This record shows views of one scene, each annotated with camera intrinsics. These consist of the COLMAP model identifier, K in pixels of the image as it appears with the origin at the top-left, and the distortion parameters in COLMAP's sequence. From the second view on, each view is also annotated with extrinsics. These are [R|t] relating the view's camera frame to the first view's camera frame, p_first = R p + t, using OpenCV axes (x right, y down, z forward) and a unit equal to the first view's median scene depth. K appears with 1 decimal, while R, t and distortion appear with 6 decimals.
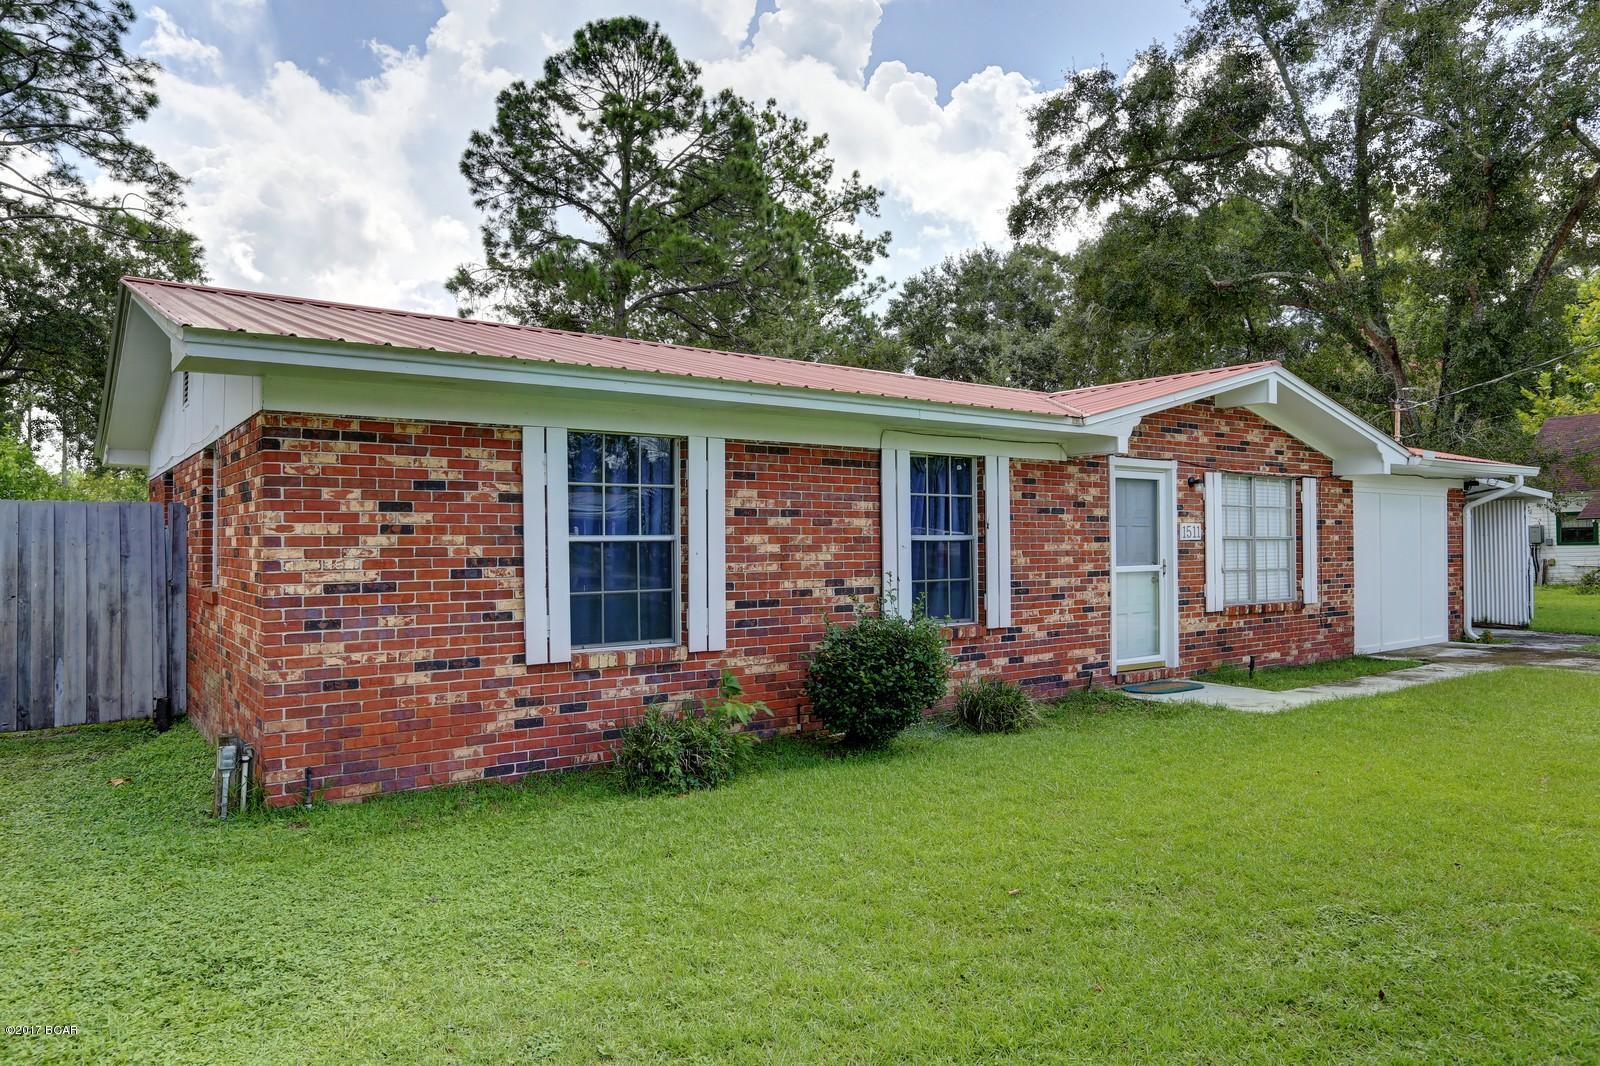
lens RADIAL K [[1023.6, 0, 808.6], [0, 1023.6, 528.0], [0, 0, 1]] dist [-0.031507, 0.012831]
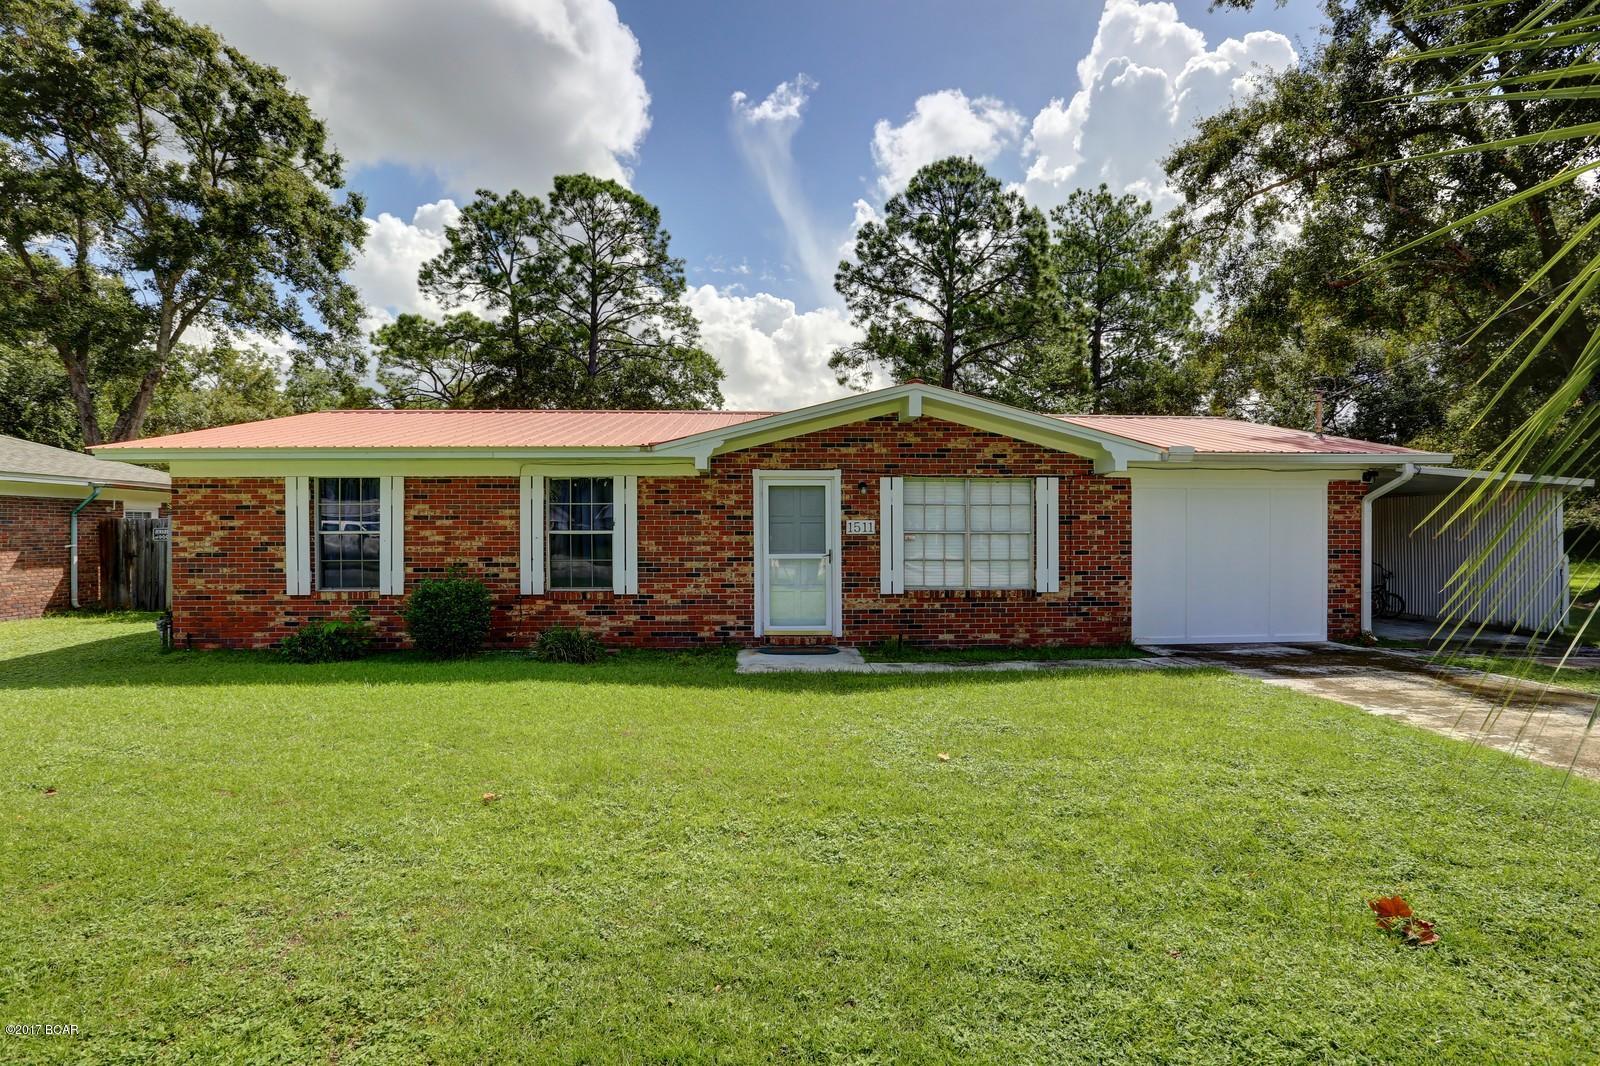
lens RADIAL K [[708.3, 0, 797.7], [0, 708.3, 536.1], [0, 0, 1]] dist [-0.039156, 0.003808]
pose [[0.827642, 0.009911, -0.561169, 1.077964], [0.004771, 0.999684, 0.024692, -0.009518], [0.561236, -0.023113, 0.827333, 0.351470]]
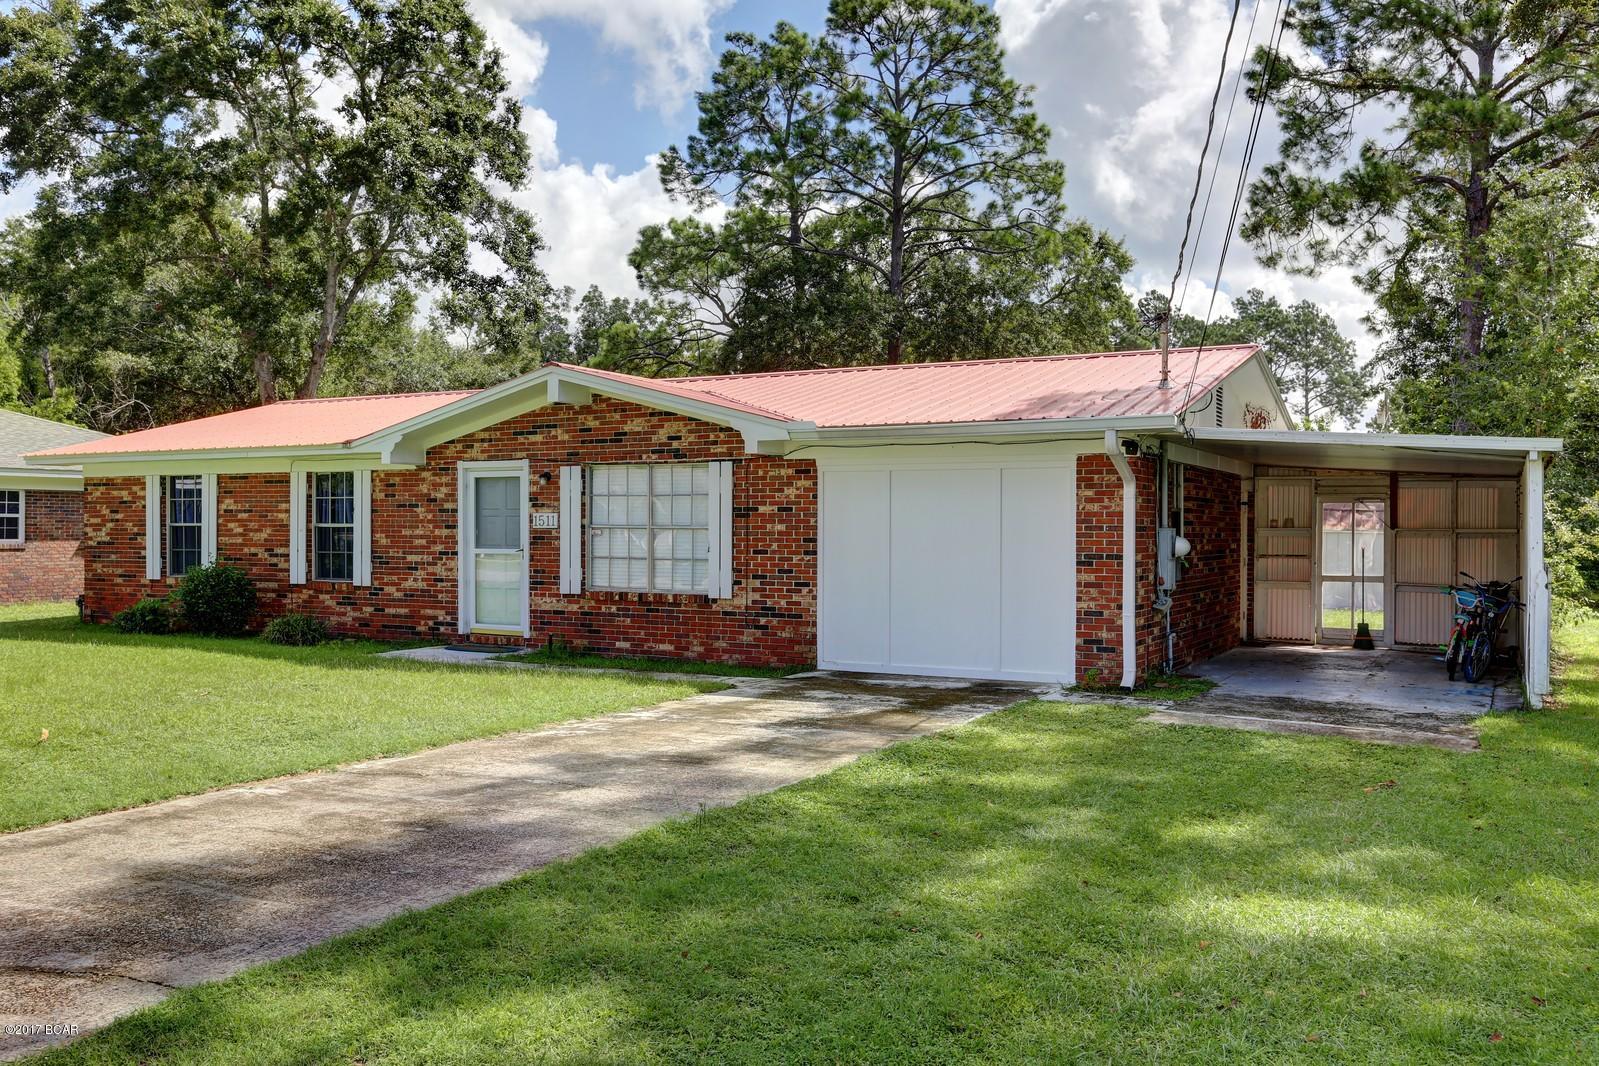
lens RADIAL K [[1262.6, 0, 799.9], [0, 1262.6, 536.9], [0, 0, 1]] dist [0.027562, 0.002864]
pose [[0.427137, 0.015281, -0.904058, 2.402906], [0.008705, 0.999741, 0.021012, -0.007414], [0.904145, -0.016845, 0.426894, 0.898614]]
